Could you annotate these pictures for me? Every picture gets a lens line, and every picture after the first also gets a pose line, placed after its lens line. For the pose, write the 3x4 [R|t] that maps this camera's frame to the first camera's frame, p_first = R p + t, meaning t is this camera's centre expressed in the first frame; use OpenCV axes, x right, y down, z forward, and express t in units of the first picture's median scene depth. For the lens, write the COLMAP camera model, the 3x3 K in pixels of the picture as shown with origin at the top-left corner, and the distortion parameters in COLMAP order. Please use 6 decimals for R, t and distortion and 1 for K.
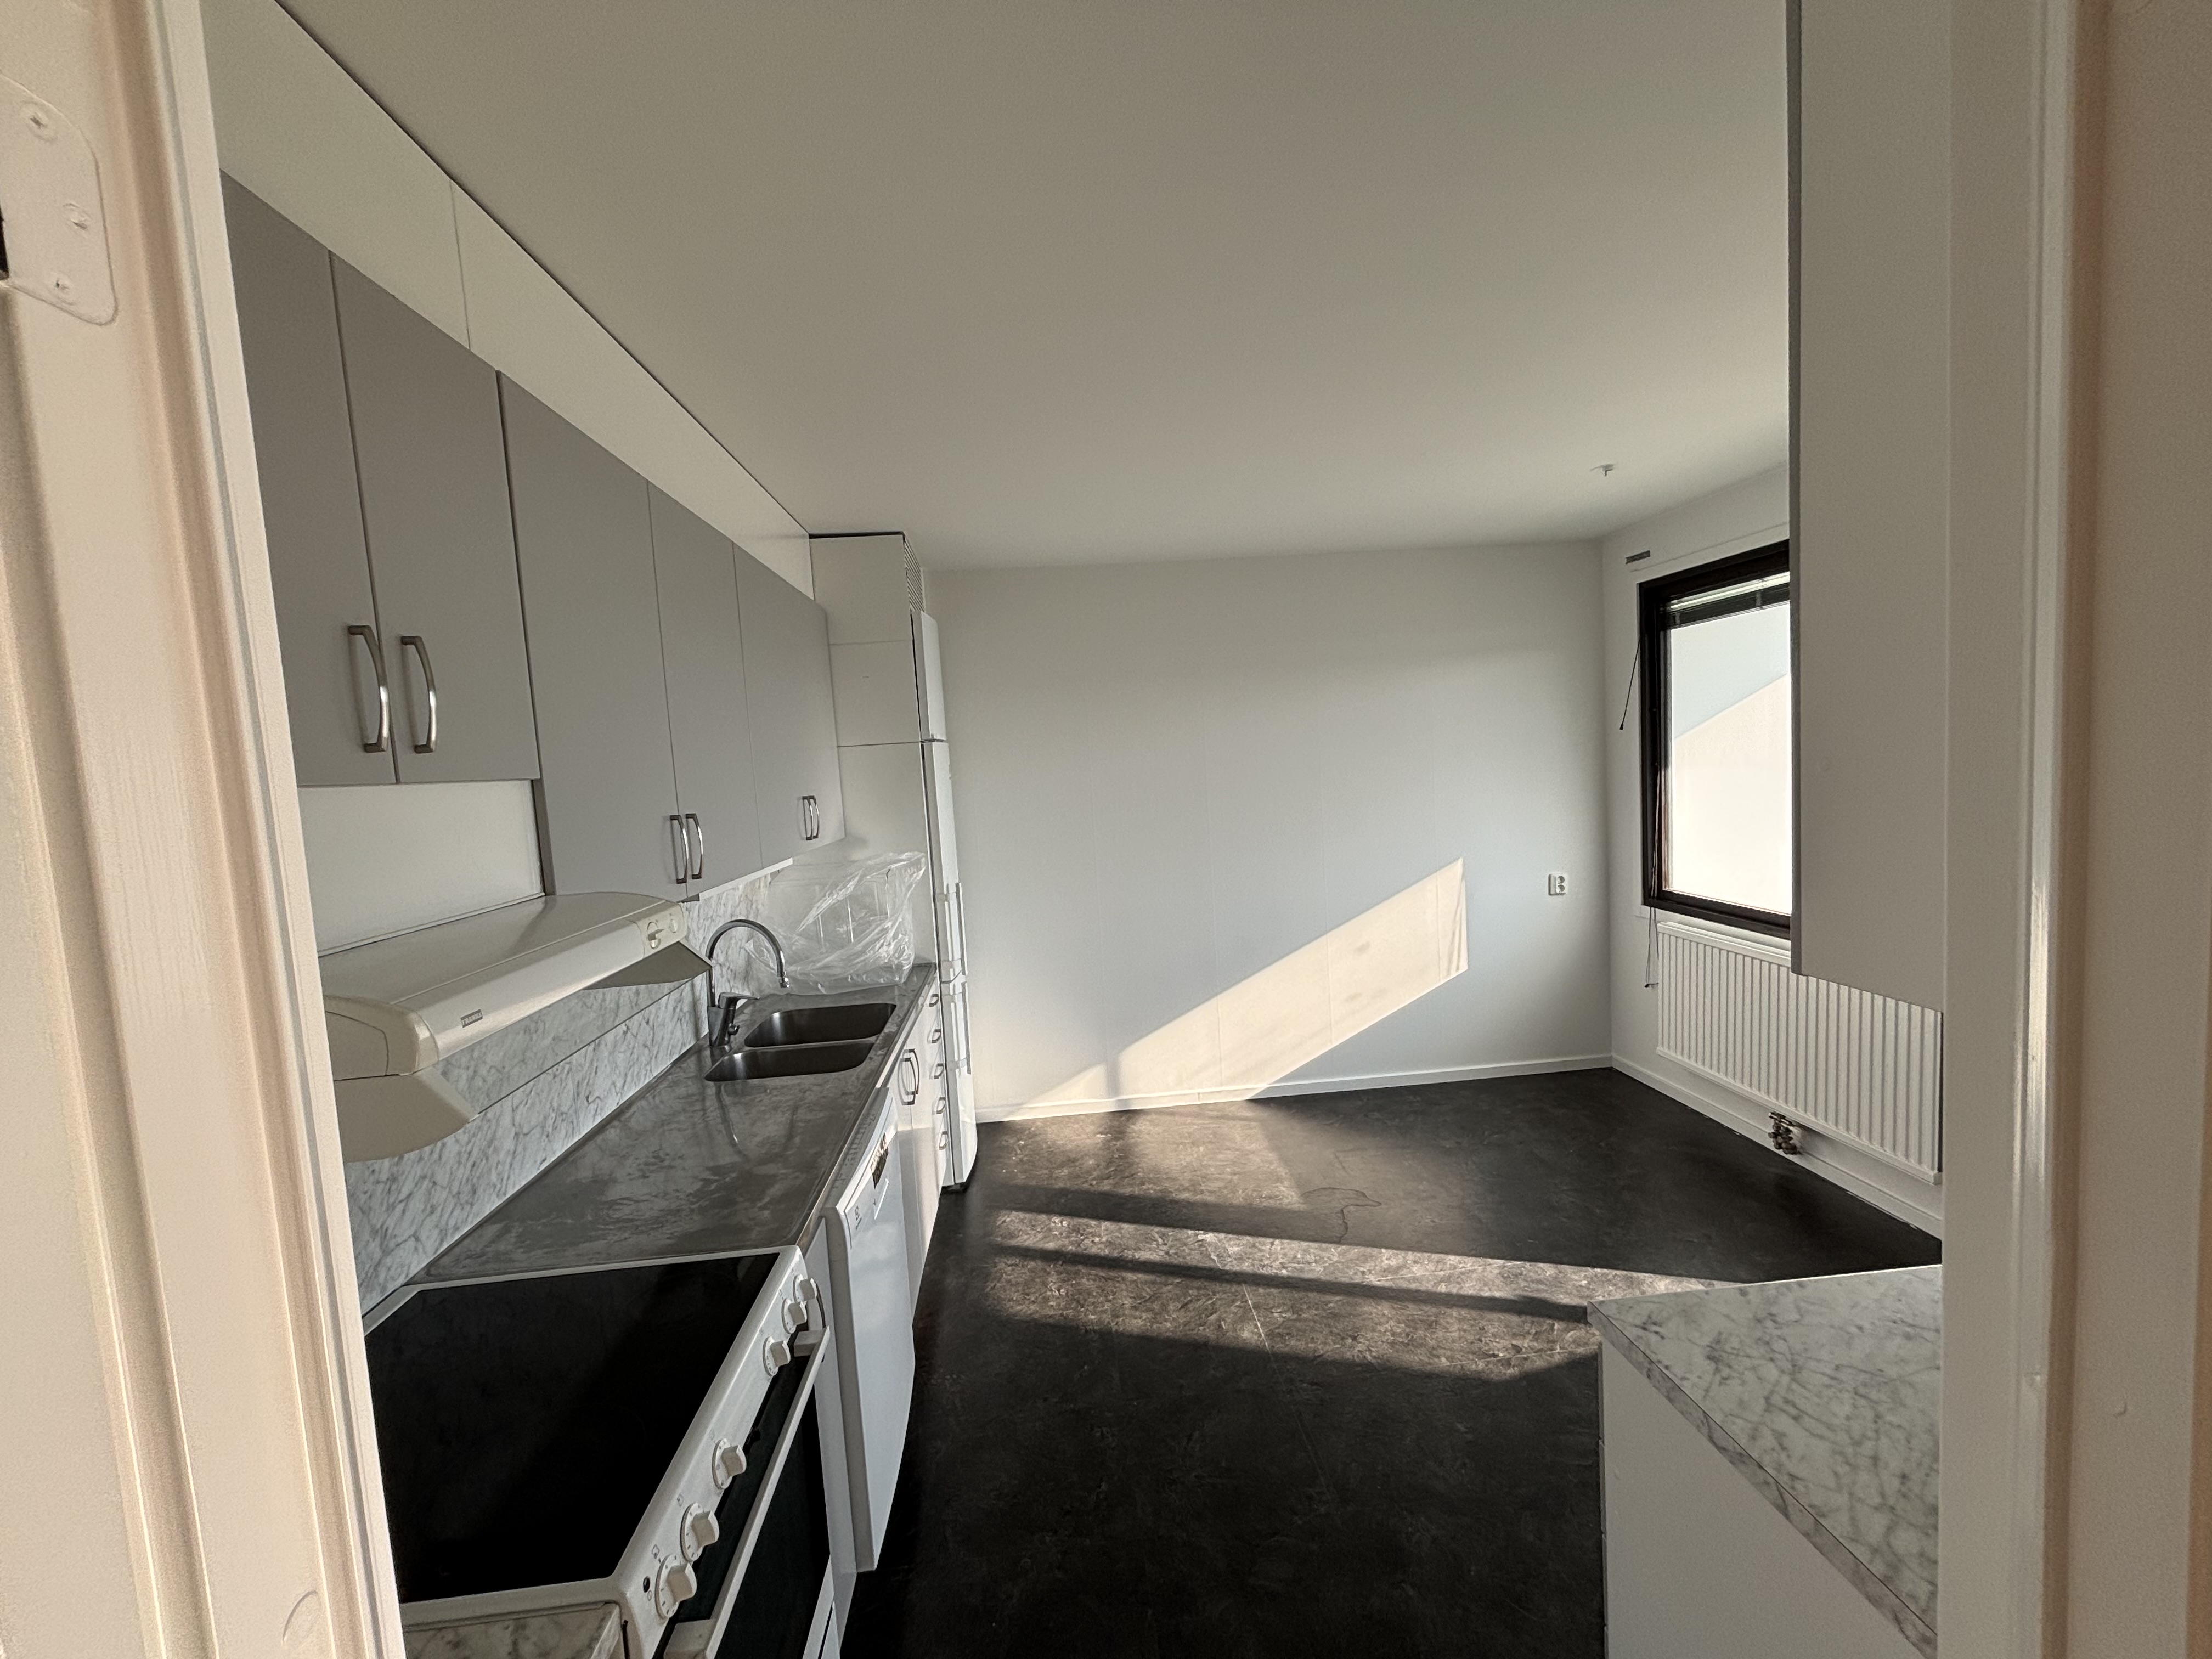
lens RADIAL K [[878.9, 0, 1104.0], [0, 878.9, 831.4], [0, 0, 1]] dist [0.000498, -0.000340]
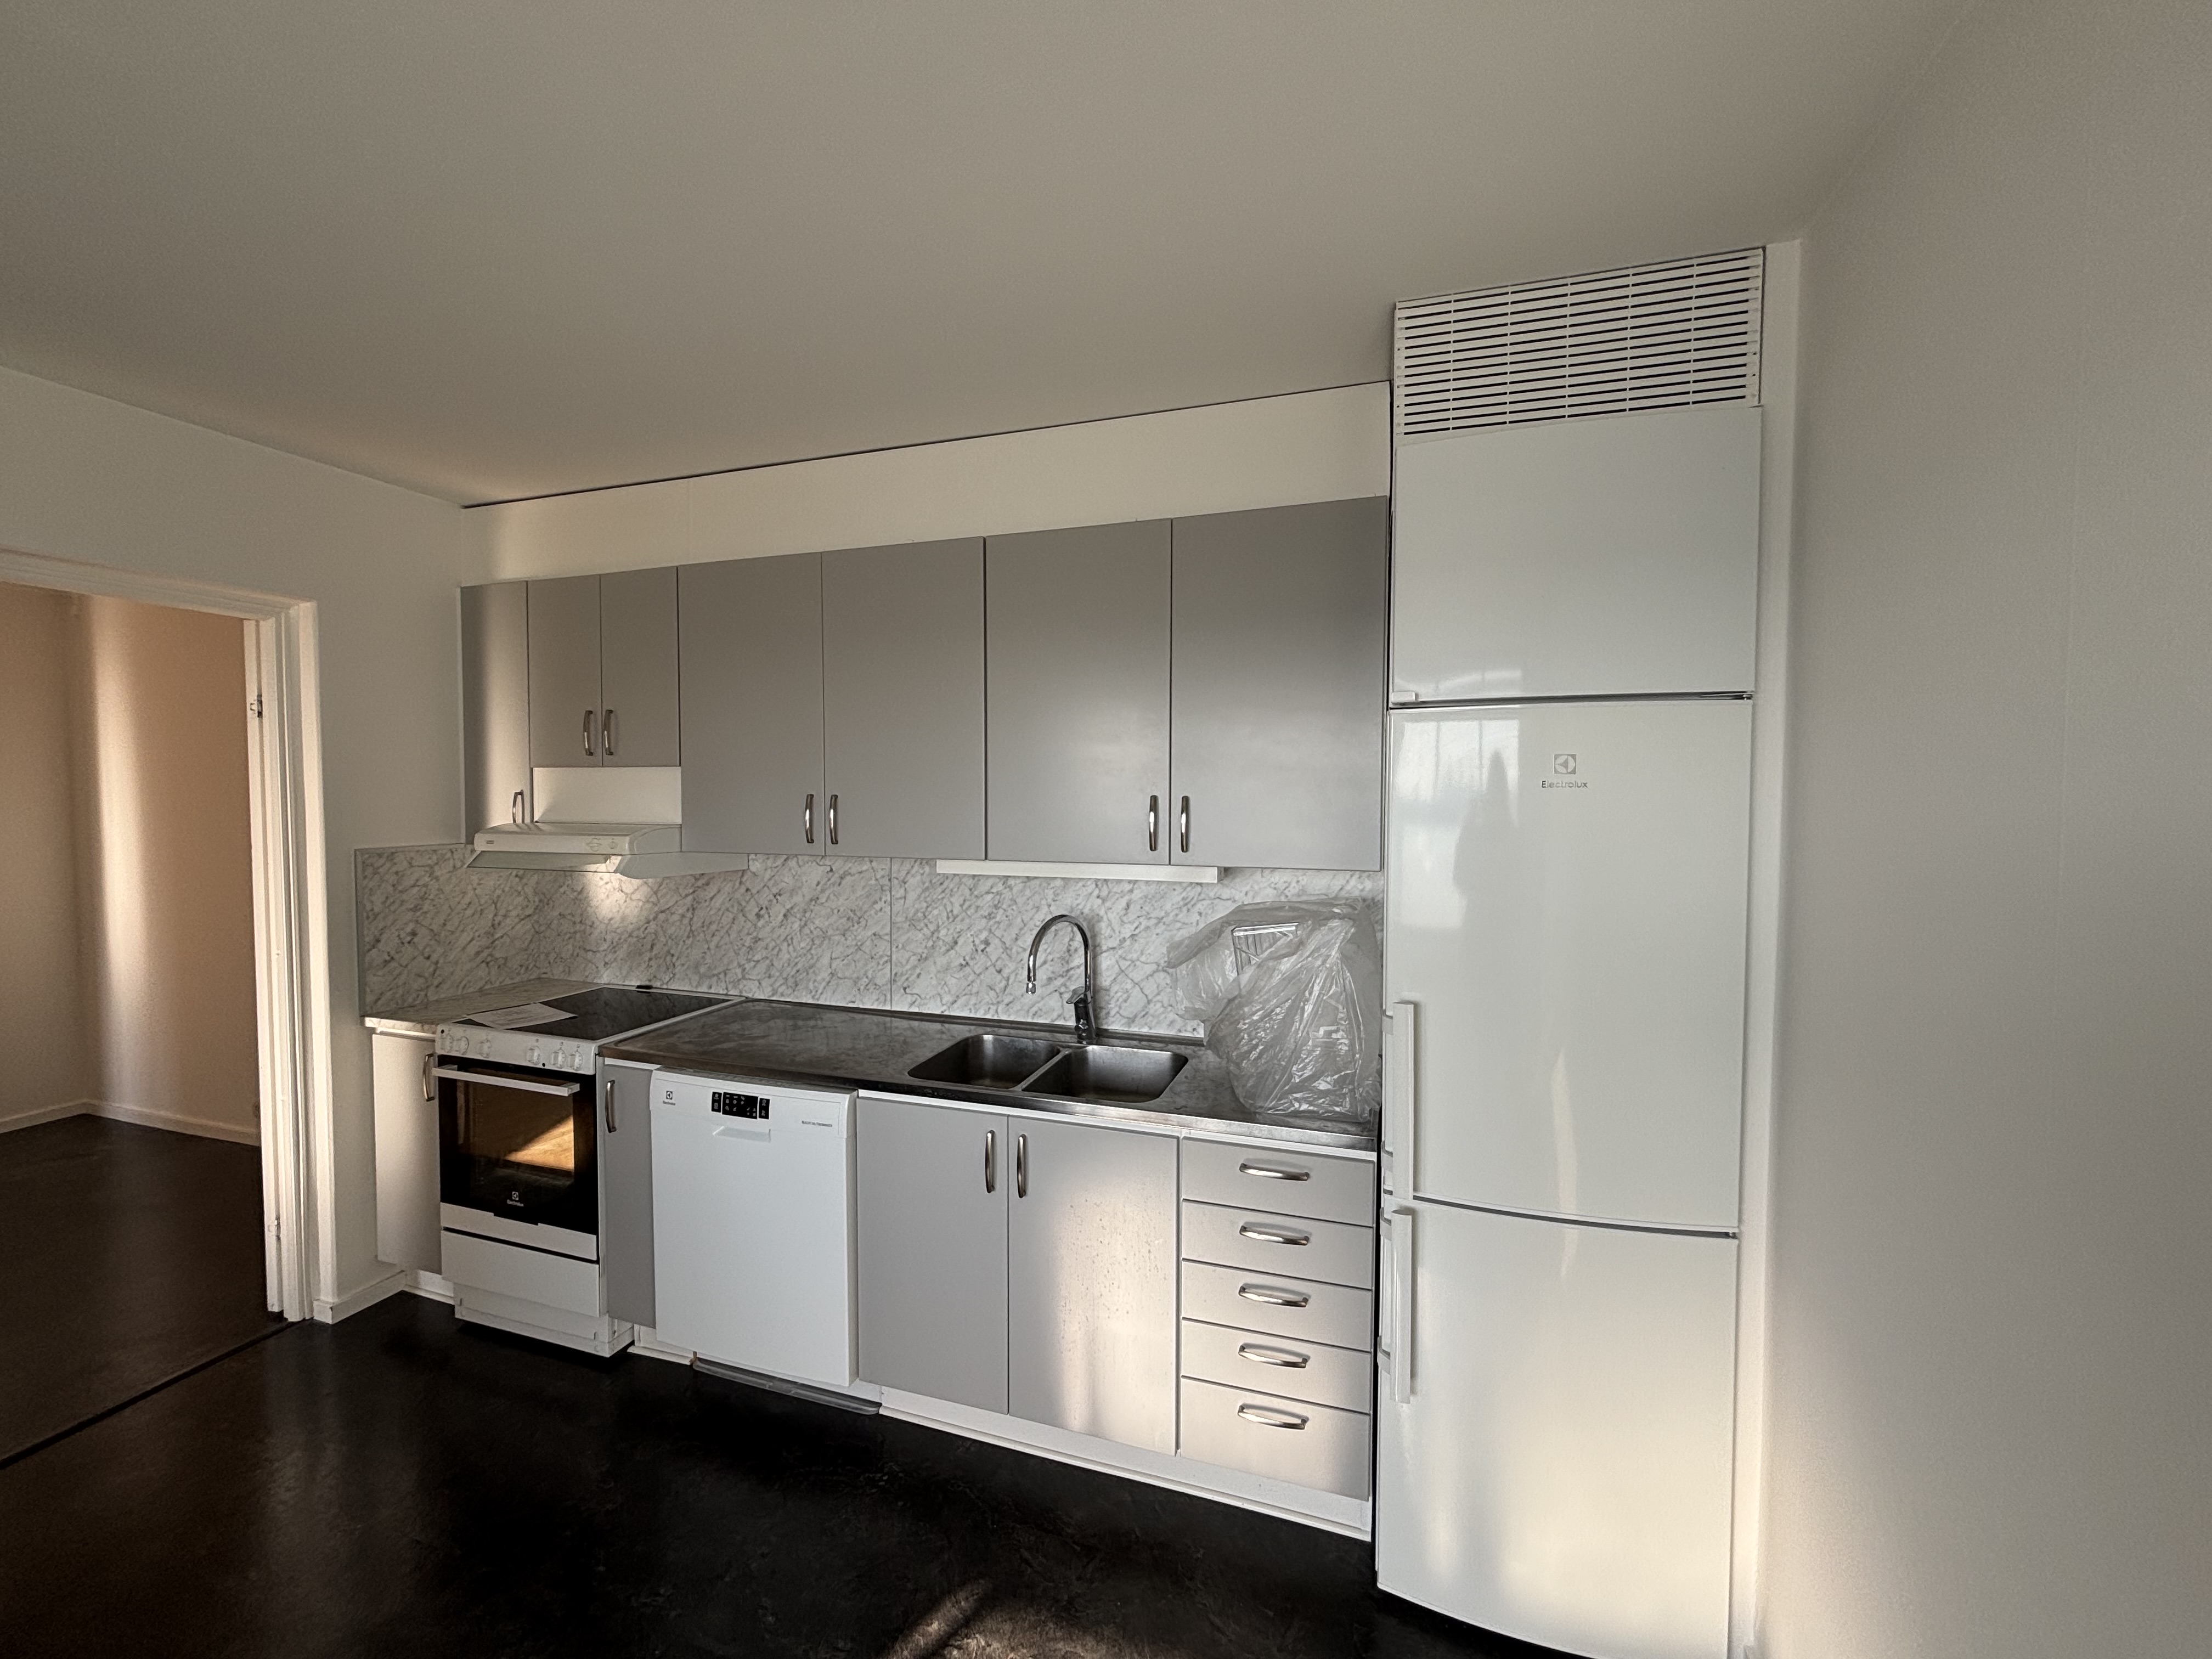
lens RADIAL K [[878.9, 0, 1104.0], [0, 878.9, 831.4], [0, 0, 1]] dist [0.000498, -0.000340]
pose [[-0.377859, 0.100347, -0.920409, 0.717528], [-0.051400, 0.990303, 0.129069, -0.186679], [0.924435, 0.096079, -0.369037, 2.234174]]
